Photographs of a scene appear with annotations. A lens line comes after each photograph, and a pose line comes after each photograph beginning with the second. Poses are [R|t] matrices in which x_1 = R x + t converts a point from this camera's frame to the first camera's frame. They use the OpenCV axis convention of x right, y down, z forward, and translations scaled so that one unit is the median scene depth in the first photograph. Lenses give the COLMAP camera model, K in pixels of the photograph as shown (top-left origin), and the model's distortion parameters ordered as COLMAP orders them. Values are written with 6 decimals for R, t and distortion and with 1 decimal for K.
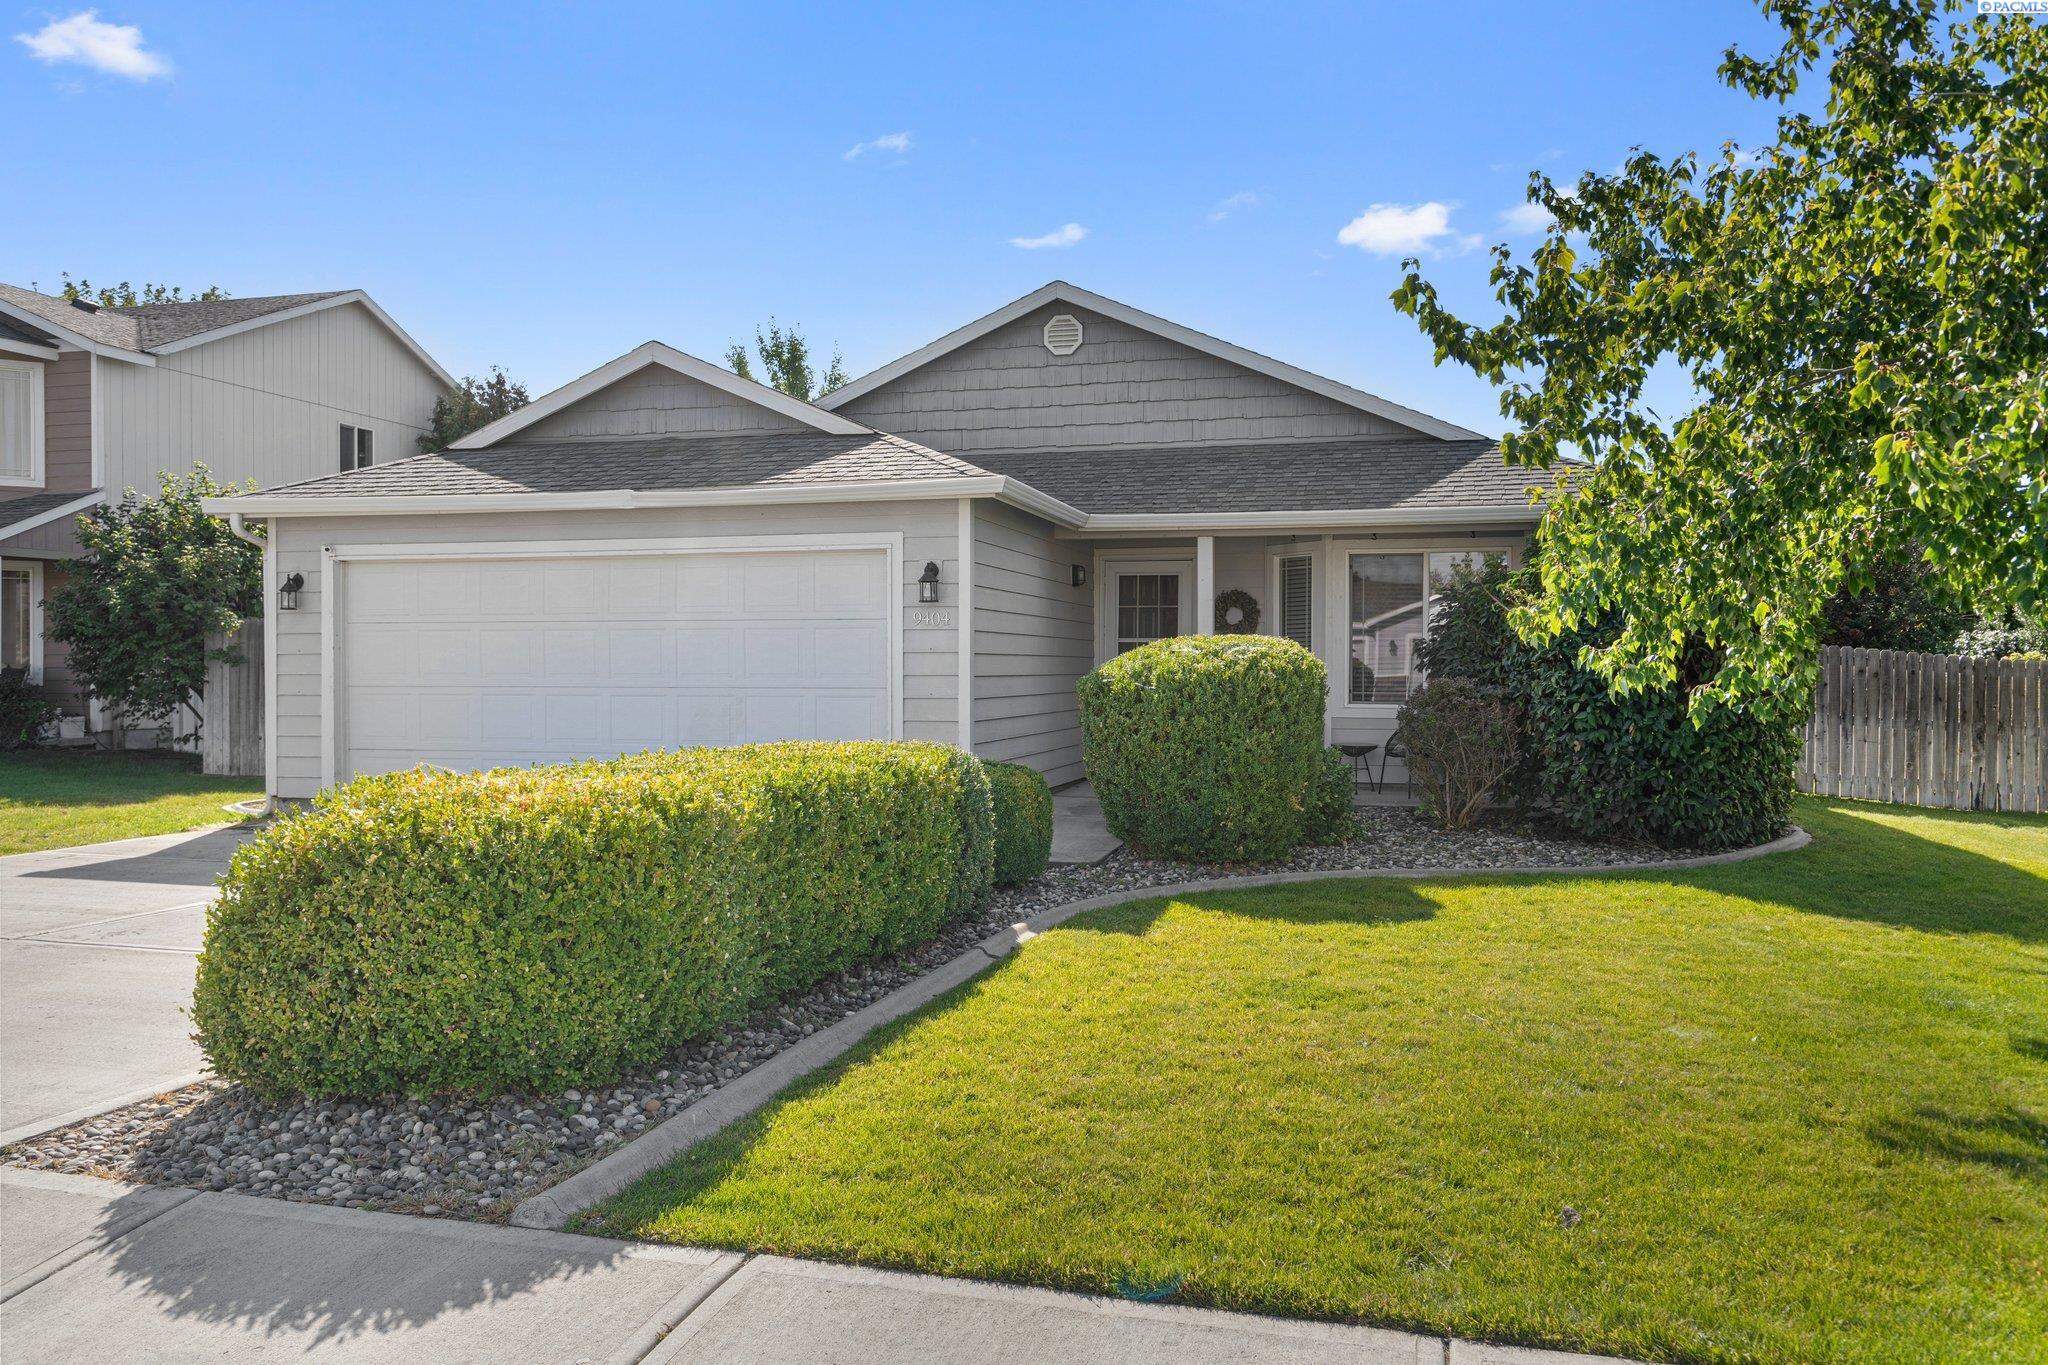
lens RADIAL K [[1553.1, 0, 1021.3], [0, 1553.1, 672.9], [0, 0, 1]] dist [0.006184, 0.001208]
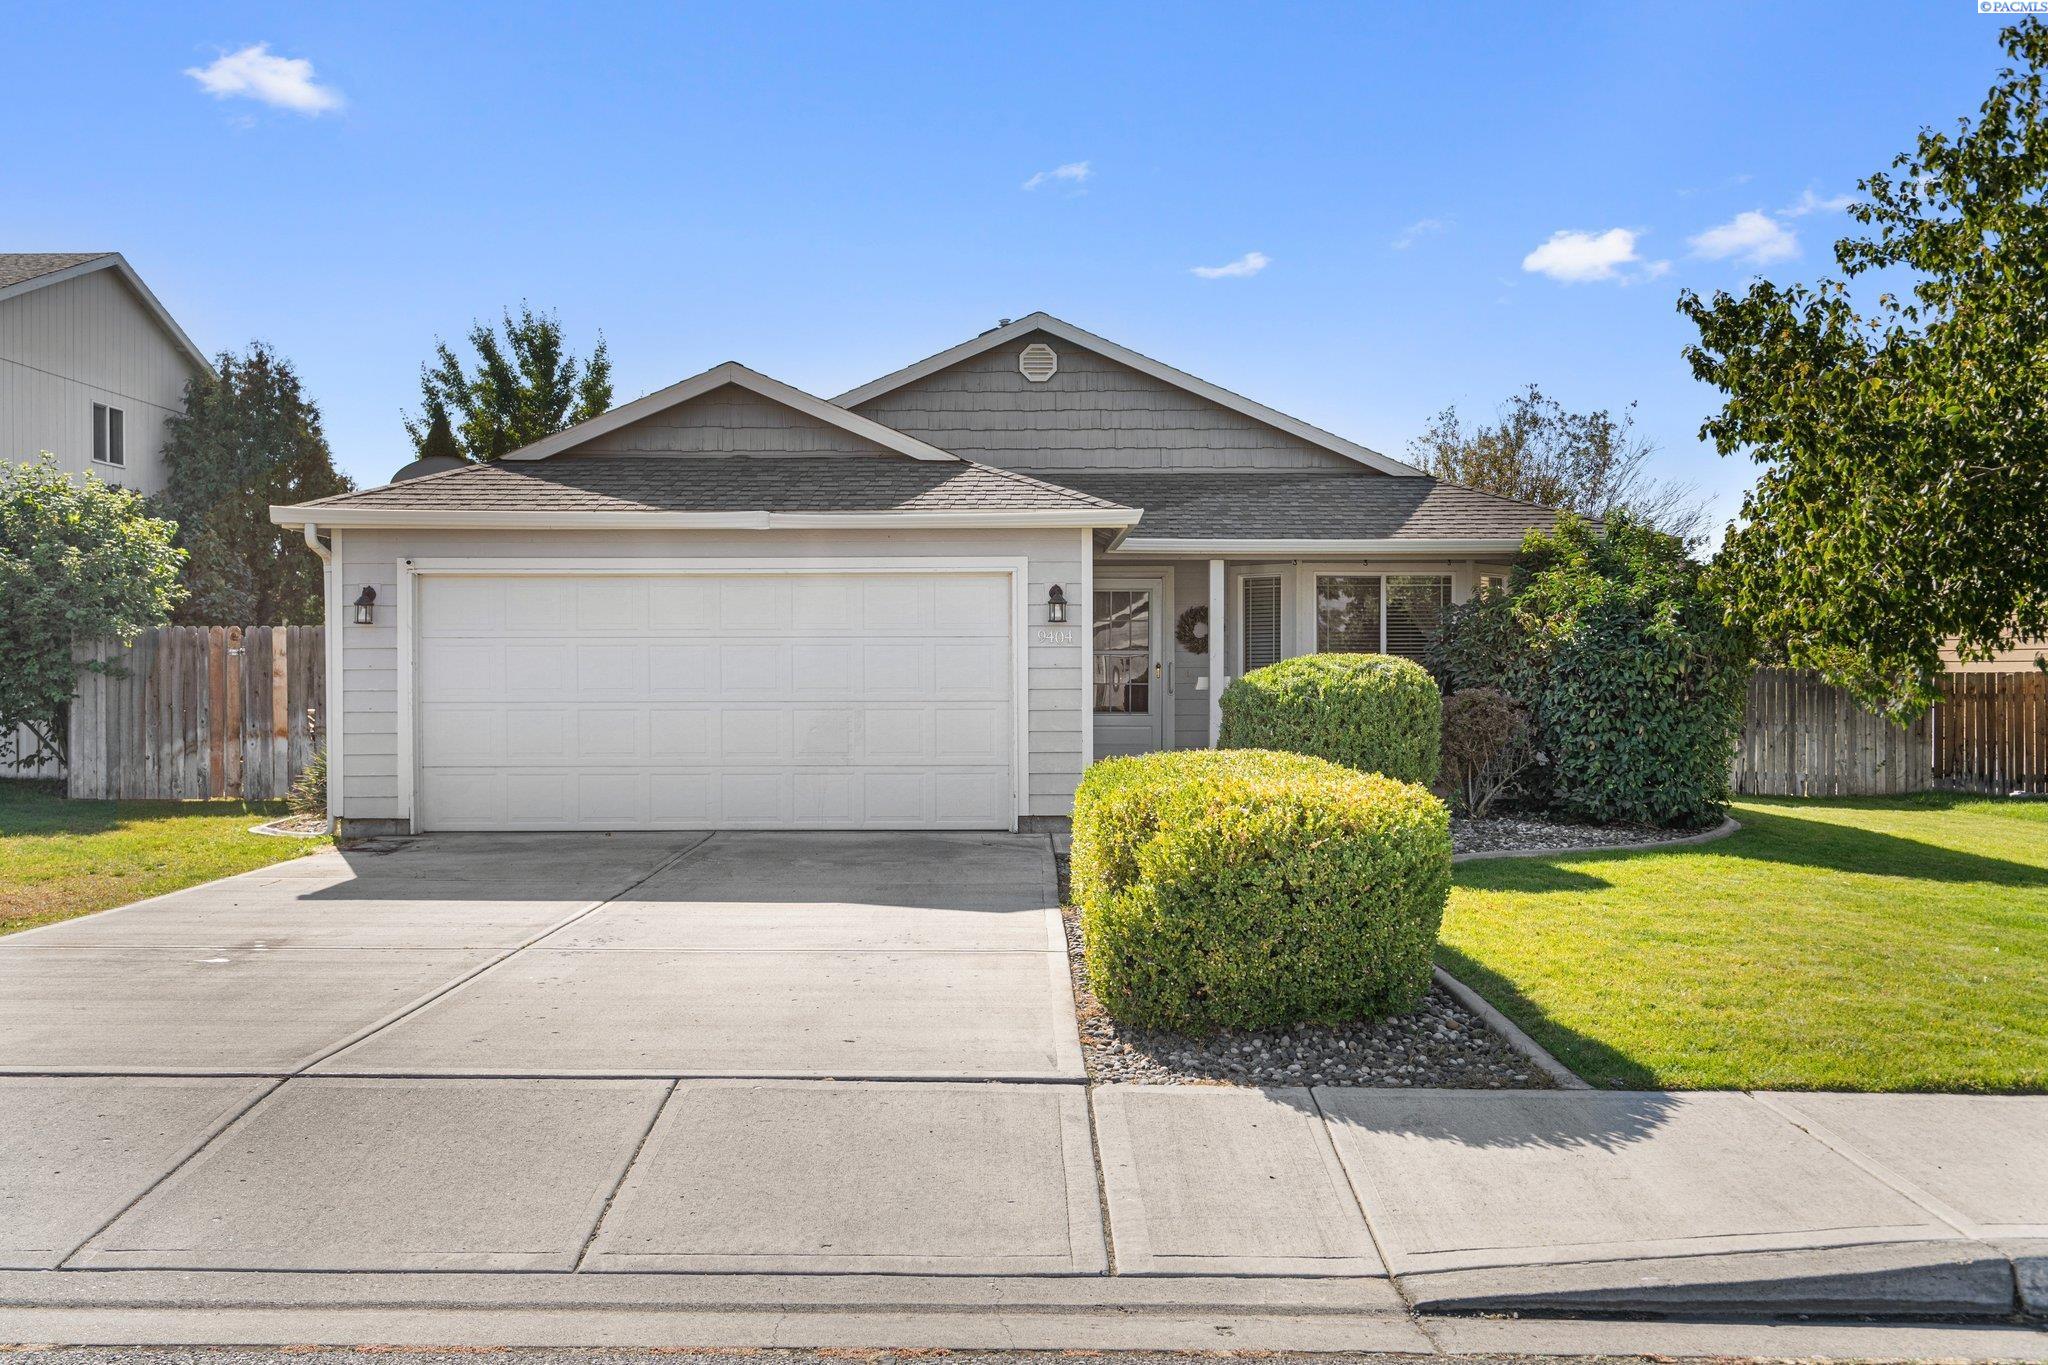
lens RADIAL K [[1644.8, 0, 1025.2], [0, 1644.8, 688.2], [0, 0, 1]] dist [0.010550, -0.010664]
pose [[0.965950, -0.005740, 0.258667, -0.336140], [0.003383, 0.999949, 0.009554, -0.009166], [-0.258708, -0.008353, 0.965919, -0.095904]]
